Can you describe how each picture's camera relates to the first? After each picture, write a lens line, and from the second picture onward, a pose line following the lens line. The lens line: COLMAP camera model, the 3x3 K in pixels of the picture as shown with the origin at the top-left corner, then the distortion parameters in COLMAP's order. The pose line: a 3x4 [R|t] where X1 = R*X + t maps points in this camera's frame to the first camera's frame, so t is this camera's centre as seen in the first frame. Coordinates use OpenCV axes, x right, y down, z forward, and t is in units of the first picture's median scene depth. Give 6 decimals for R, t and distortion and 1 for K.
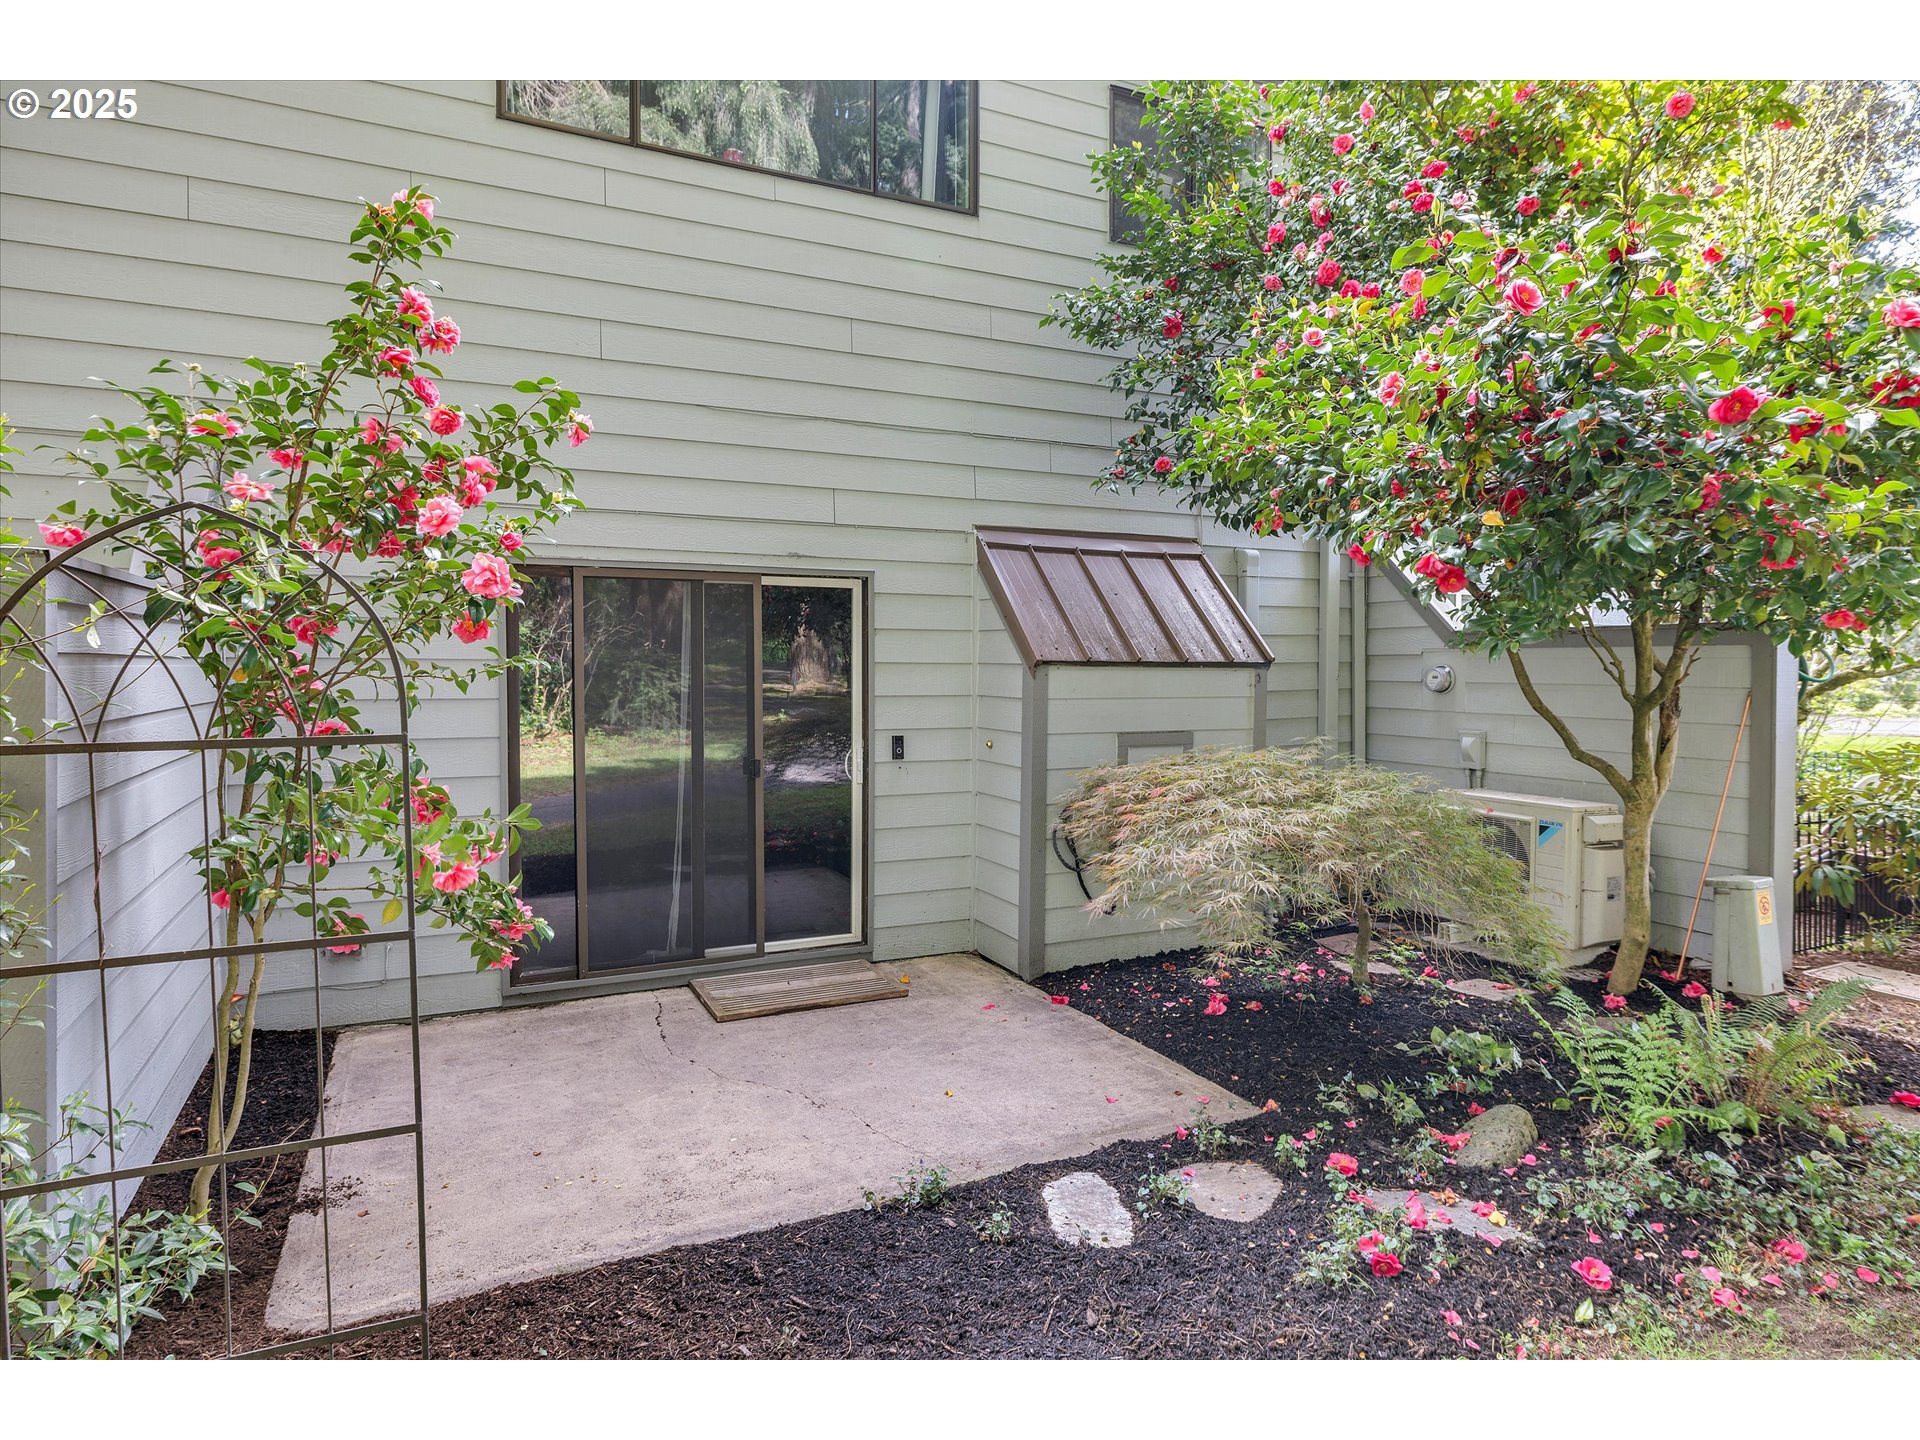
lens RADIAL K [[810.9, 0, 965.3], [0, 810.9, 715.5], [0, 0, 1]] dist [-0.000609, -0.000145]
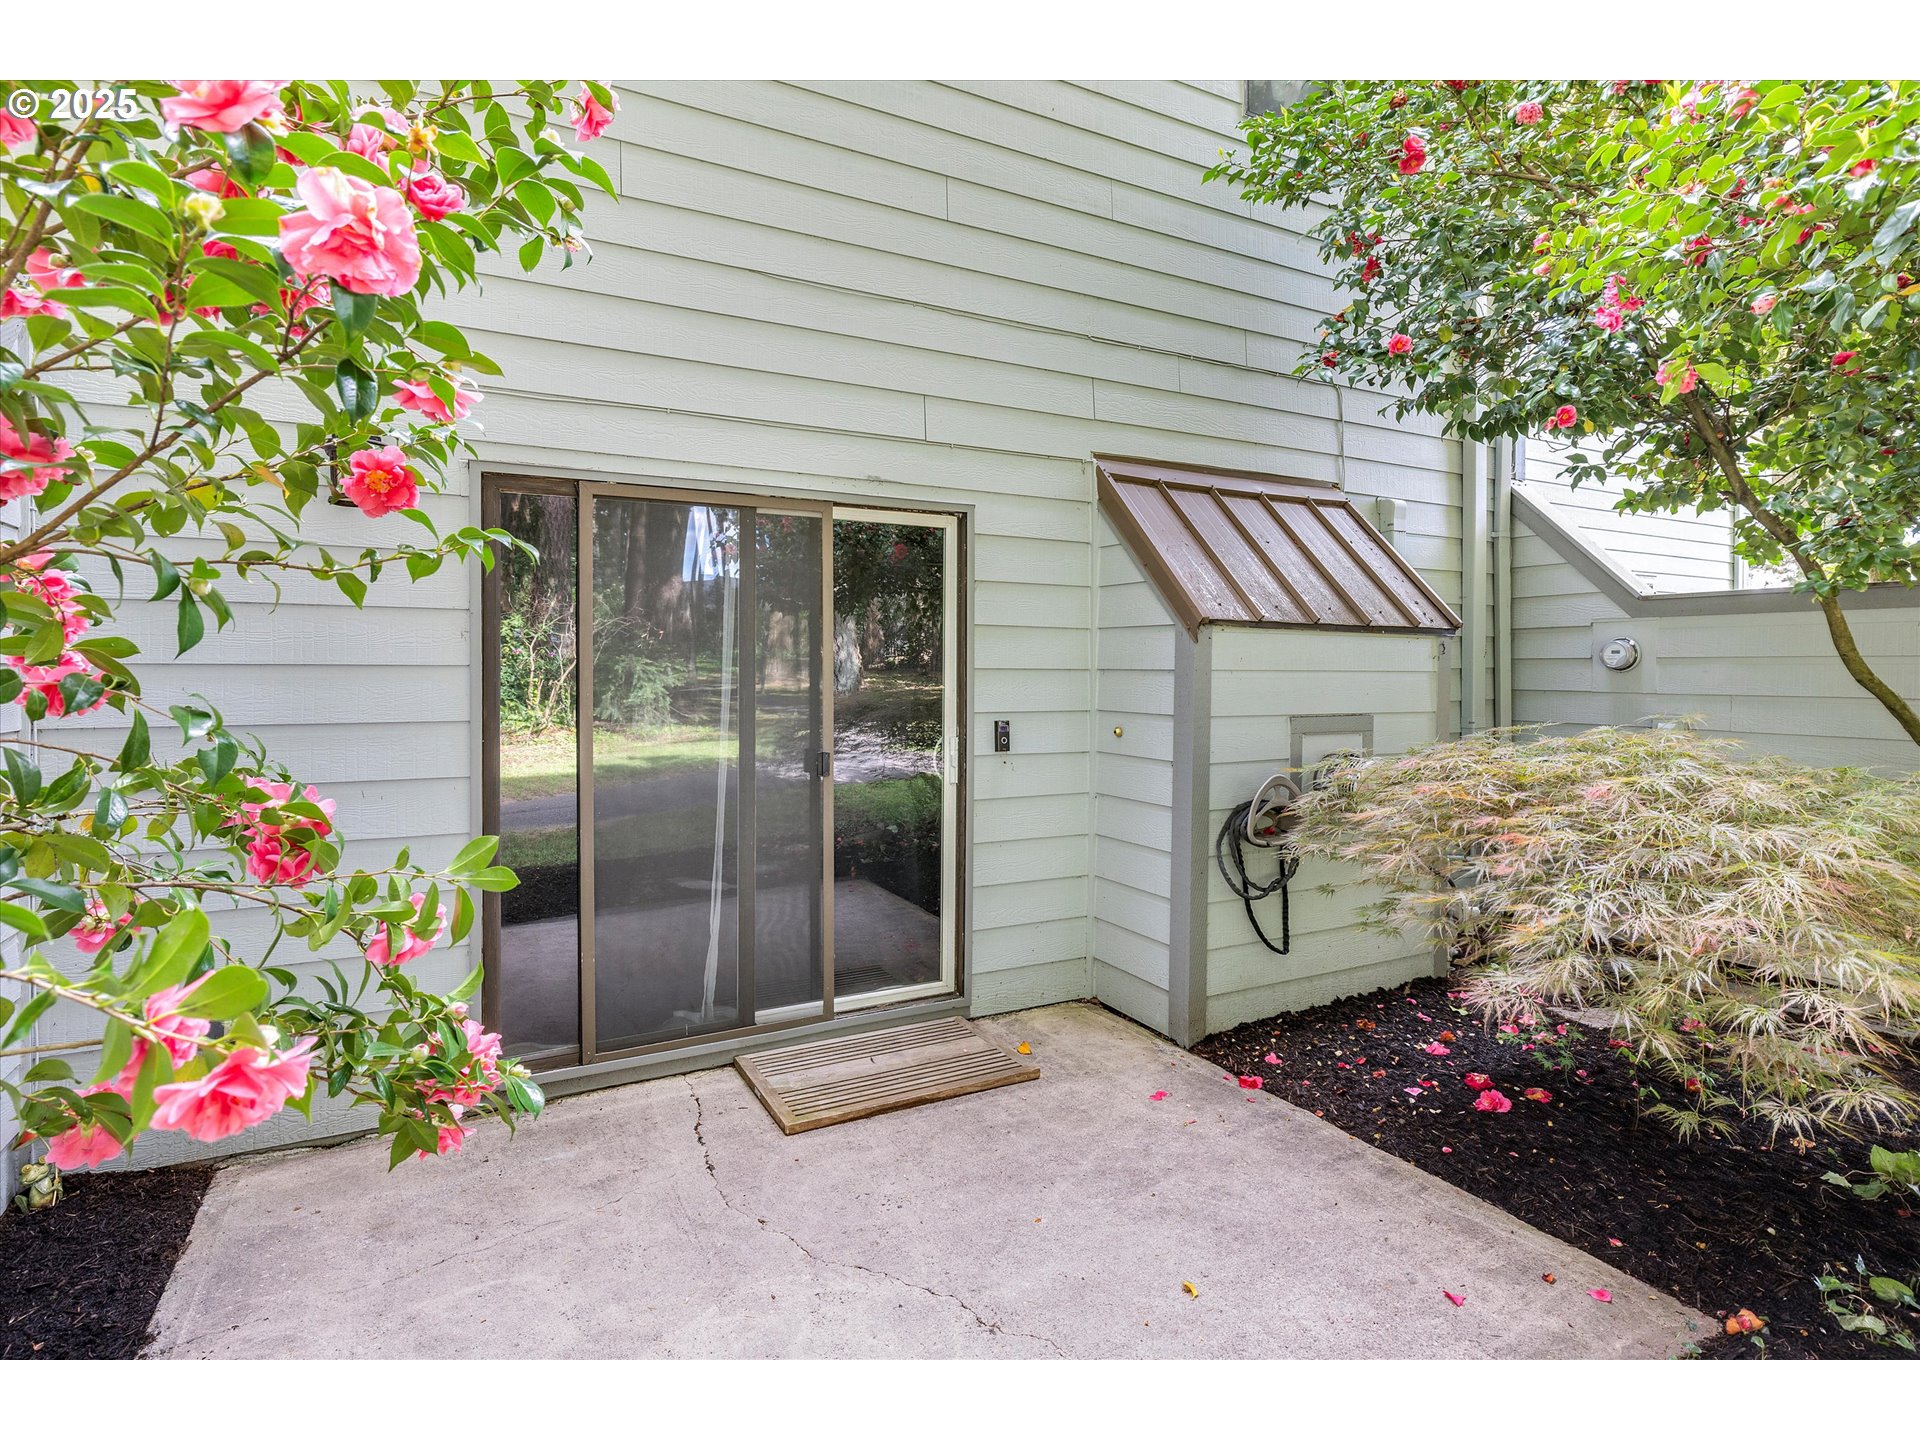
lens RADIAL K [[765.1, 0, 957.8], [0, 765.1, 698.9], [0, 0, 1]] dist [-0.001021, 0.000072]
pose [[0.999788, -0.002433, 0.020462, -0.147836], [0.002845, 0.999793, -0.020169, 0.019555], [-0.020409, 0.020223, 0.999587, 0.293202]]
